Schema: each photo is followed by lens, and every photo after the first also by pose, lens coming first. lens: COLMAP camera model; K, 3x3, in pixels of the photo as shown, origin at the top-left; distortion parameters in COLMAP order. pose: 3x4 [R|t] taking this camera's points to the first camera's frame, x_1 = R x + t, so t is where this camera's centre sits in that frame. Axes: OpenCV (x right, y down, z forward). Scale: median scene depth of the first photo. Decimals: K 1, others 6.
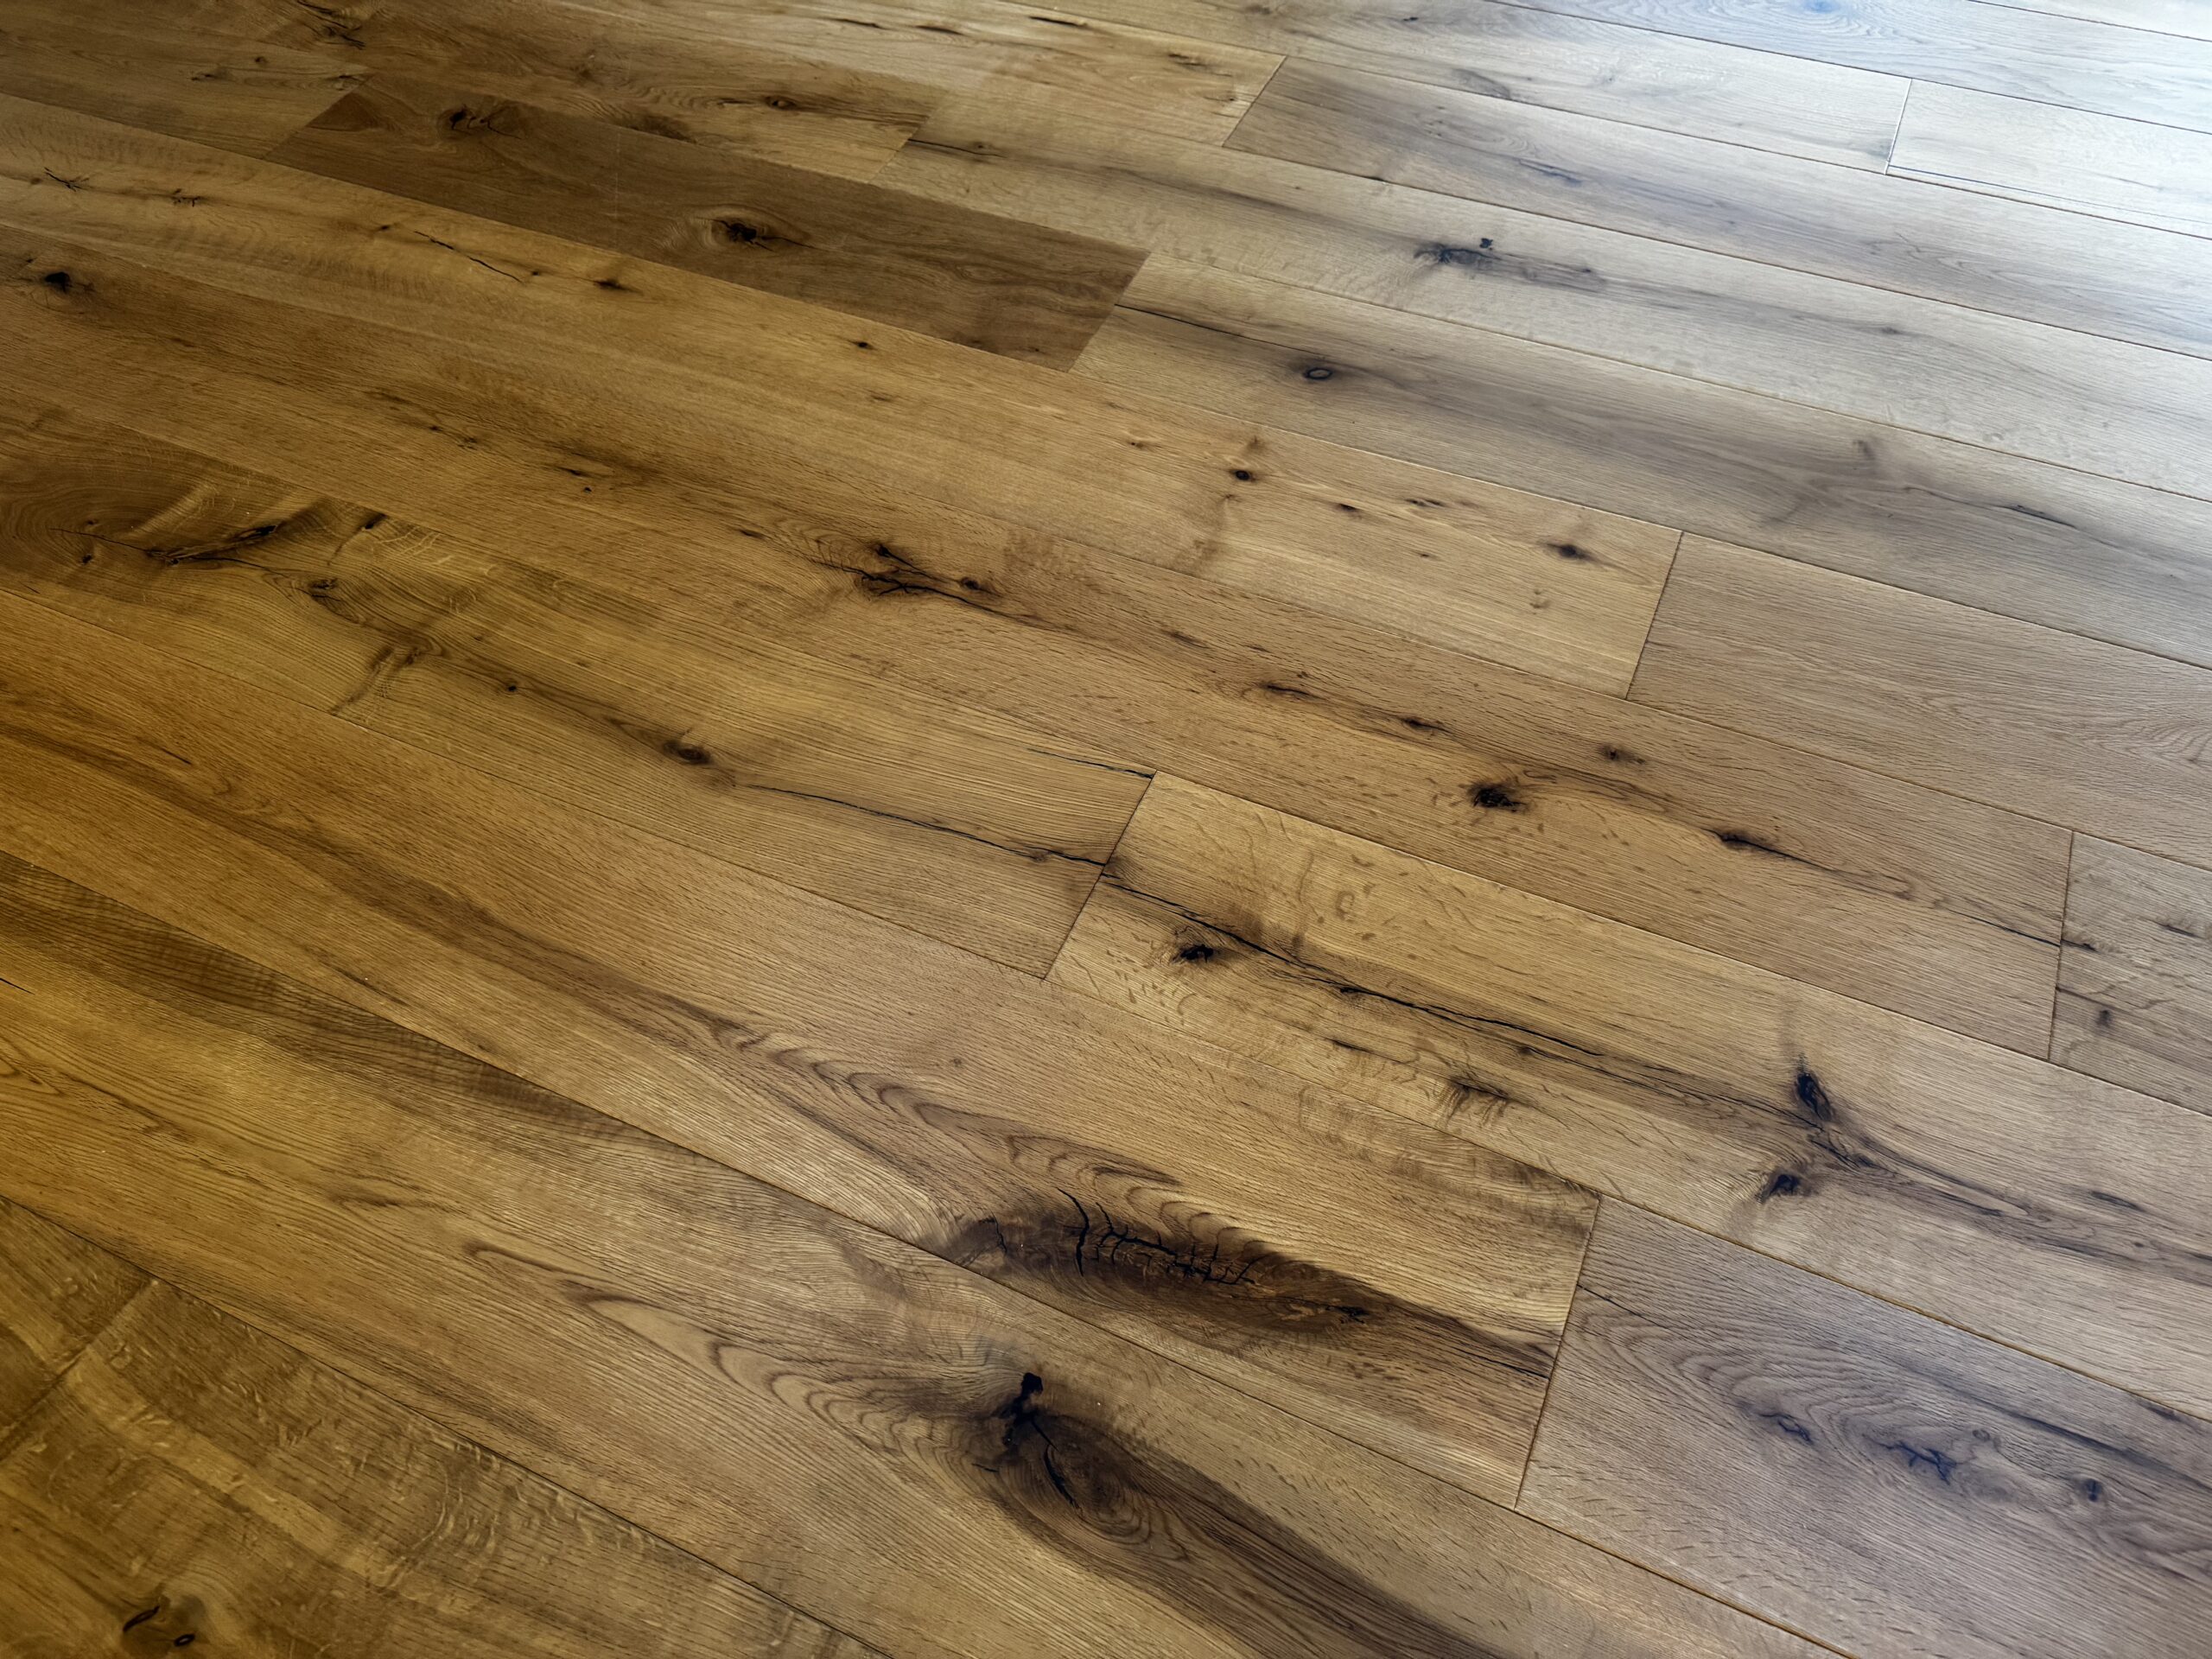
lens RADIAL K [[1564.0, 0, 1097.9], [0, 1564.0, 818.4], [0, 0, 1]] dist [0.036242, -0.043809]
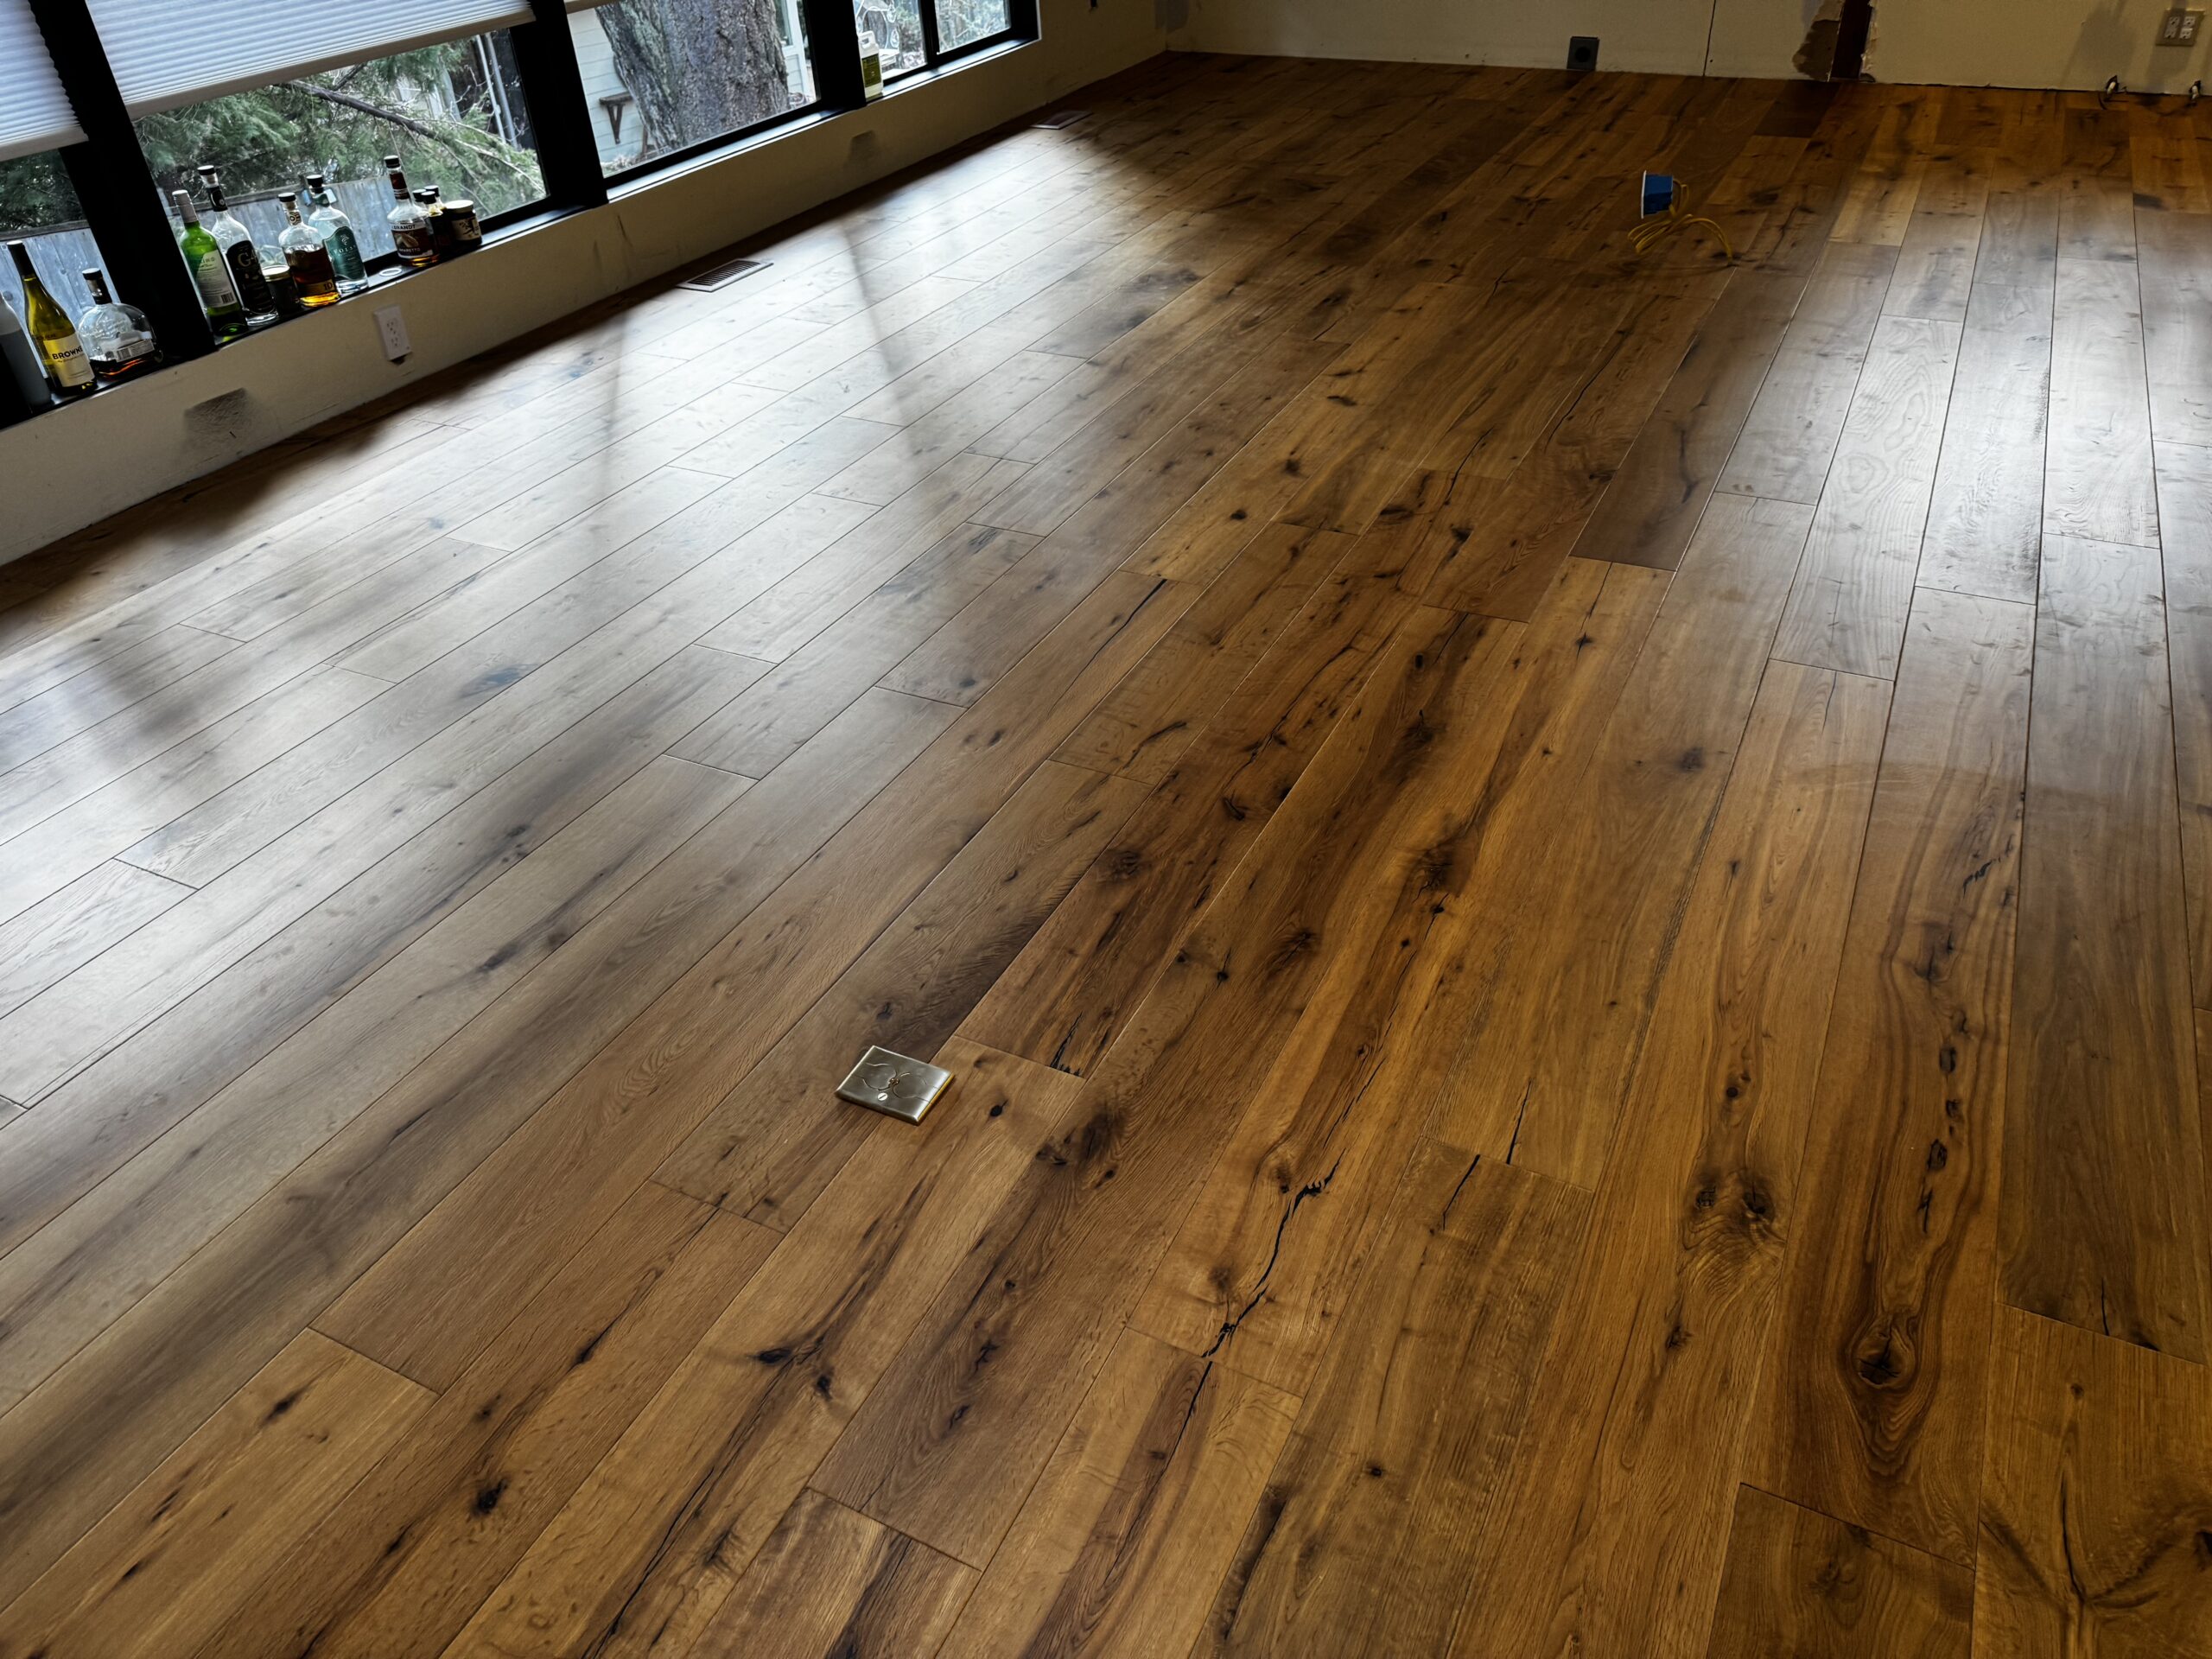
lens RADIAL K [[1564.0, 0, 1120.8], [0, 1564.0, 814.4], [0, 0, 1]] dist [0.036242, -0.043809]
pose [[0.041253, -0.554433, 0.831205, -0.558782], [0.825257, 0.487881, 0.284470, -0.256416], [-0.563249, 0.674223, 0.477676, -0.353070]]
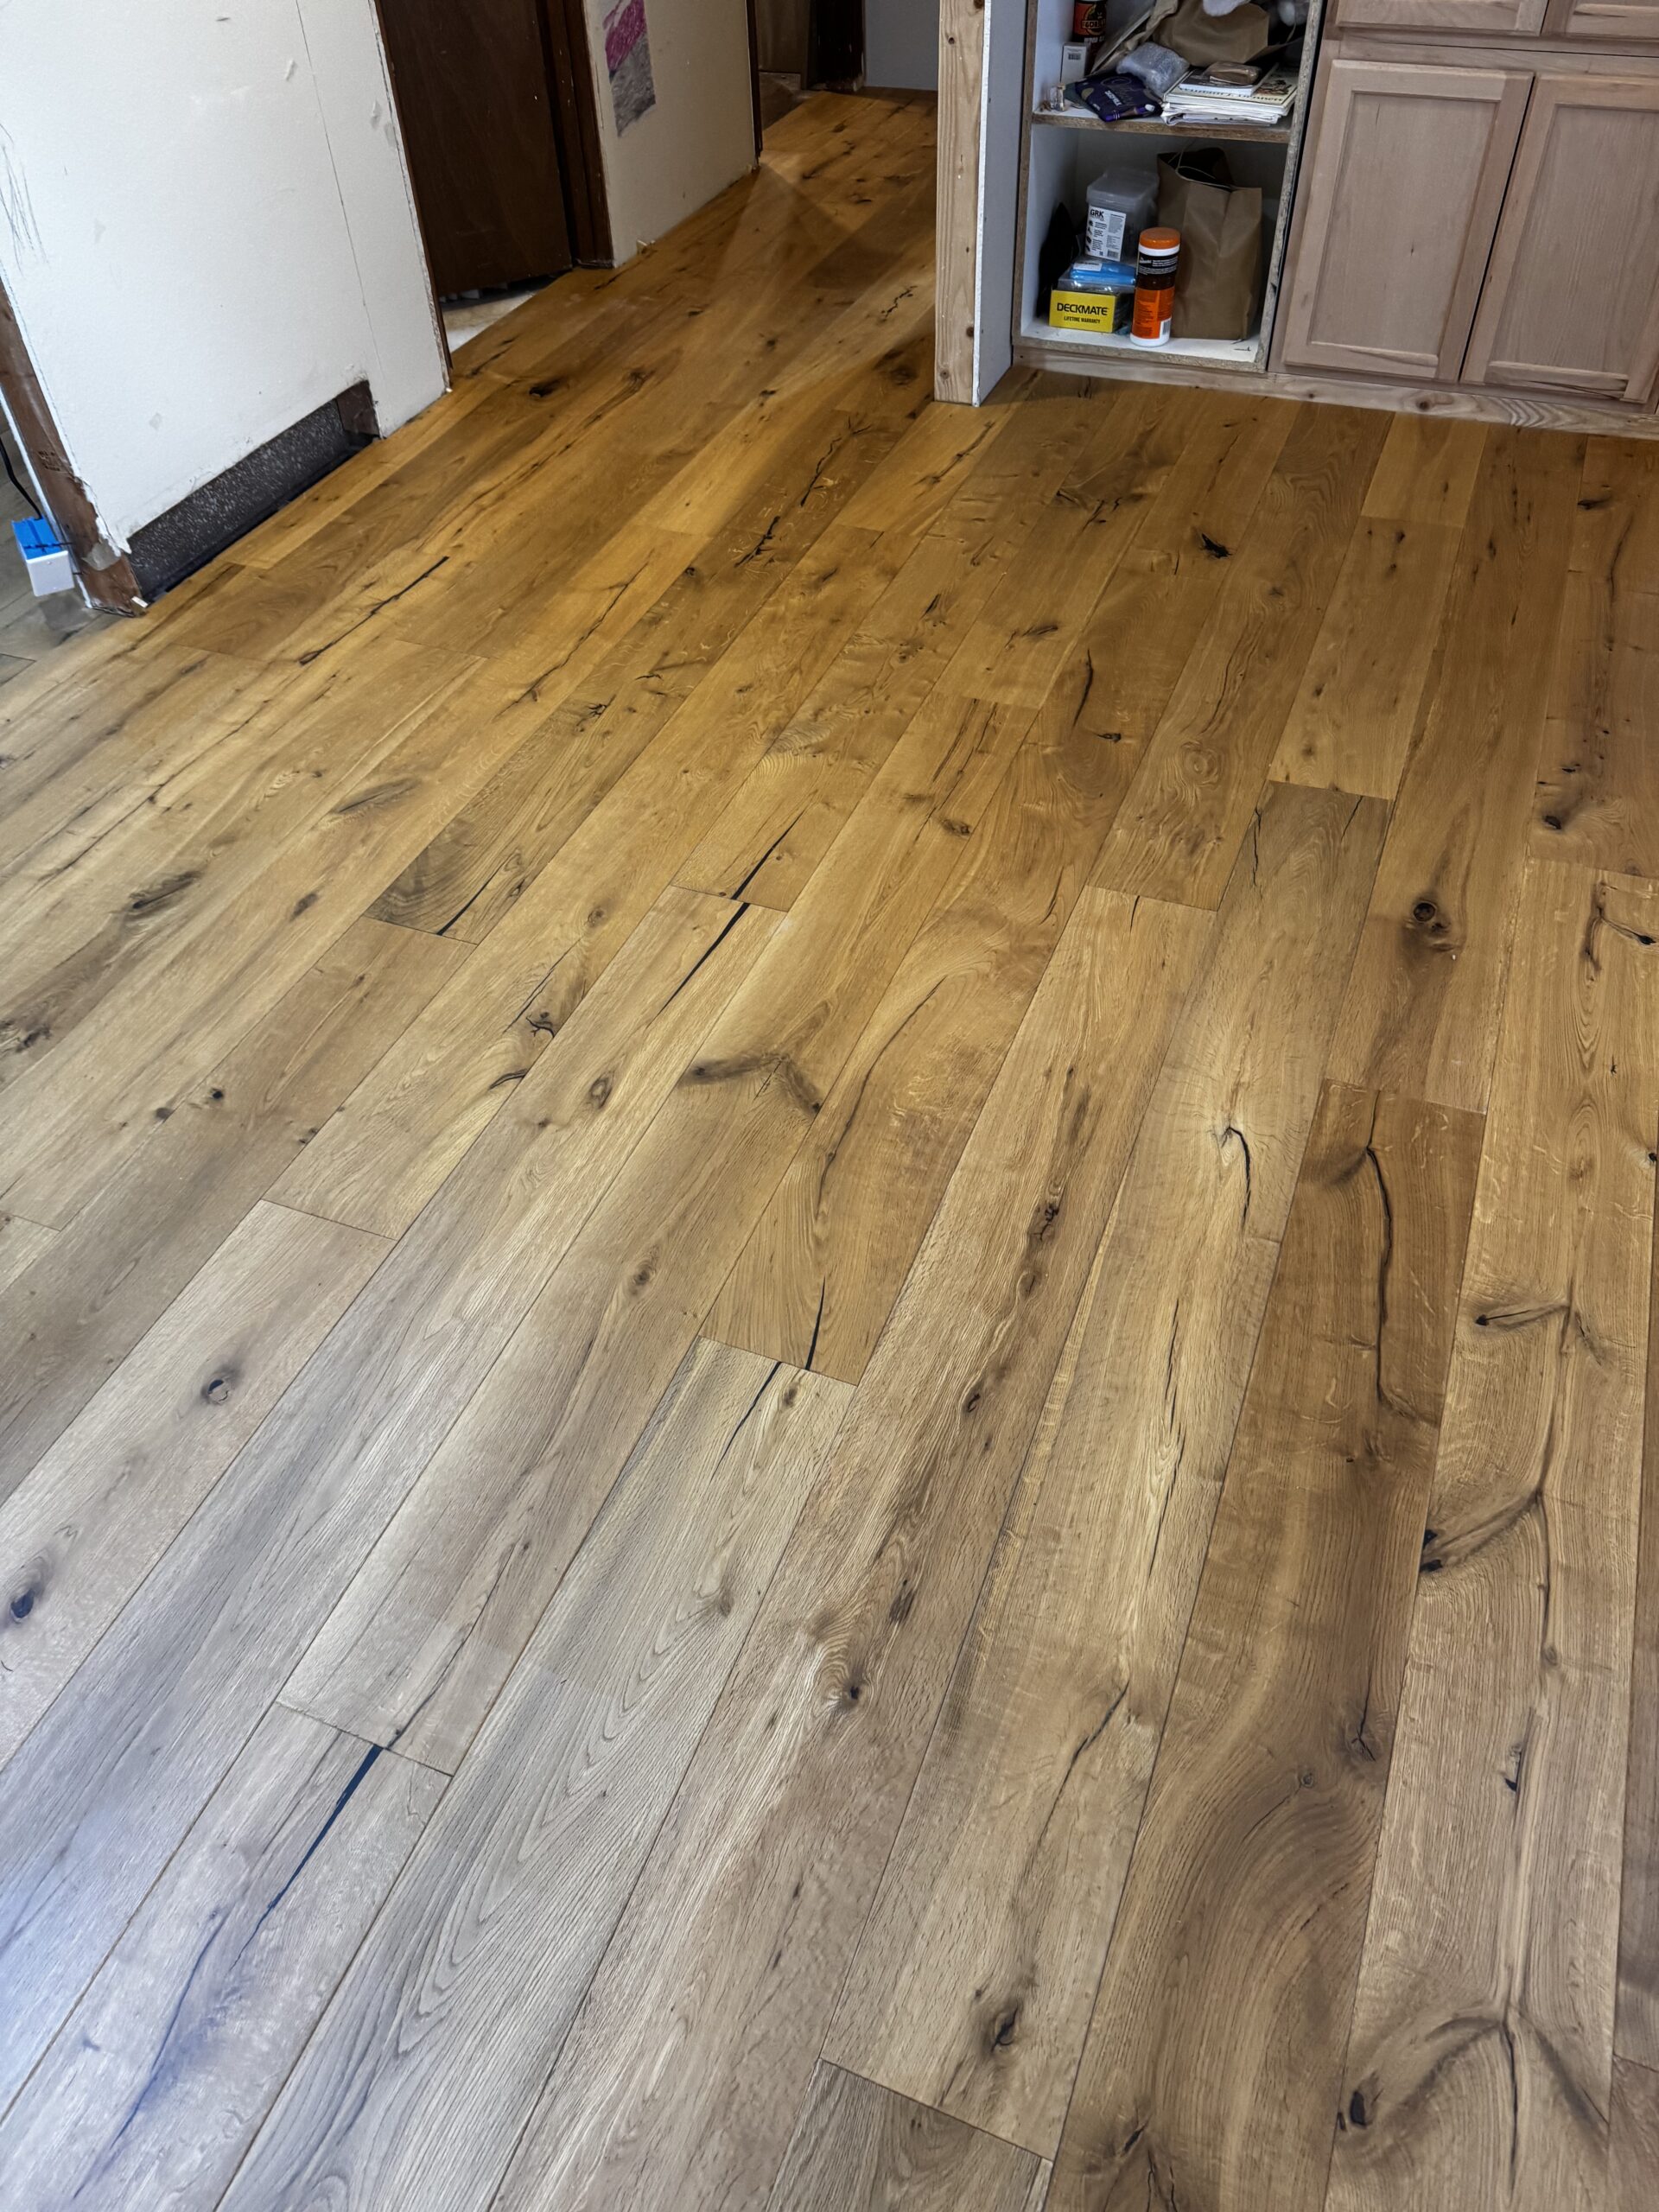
lens RADIAL K [[1564.0, 0, 833.7], [0, 1564.0, 1109.4], [0, 0, 1]] dist [0.036242, -0.043809]
pose [[0.048966, 0.739944, -0.670884, 0.484950], [-0.782652, 0.445730, 0.434490, 0.657261], [0.620531, 0.503793, 0.600944, -1.189152]]
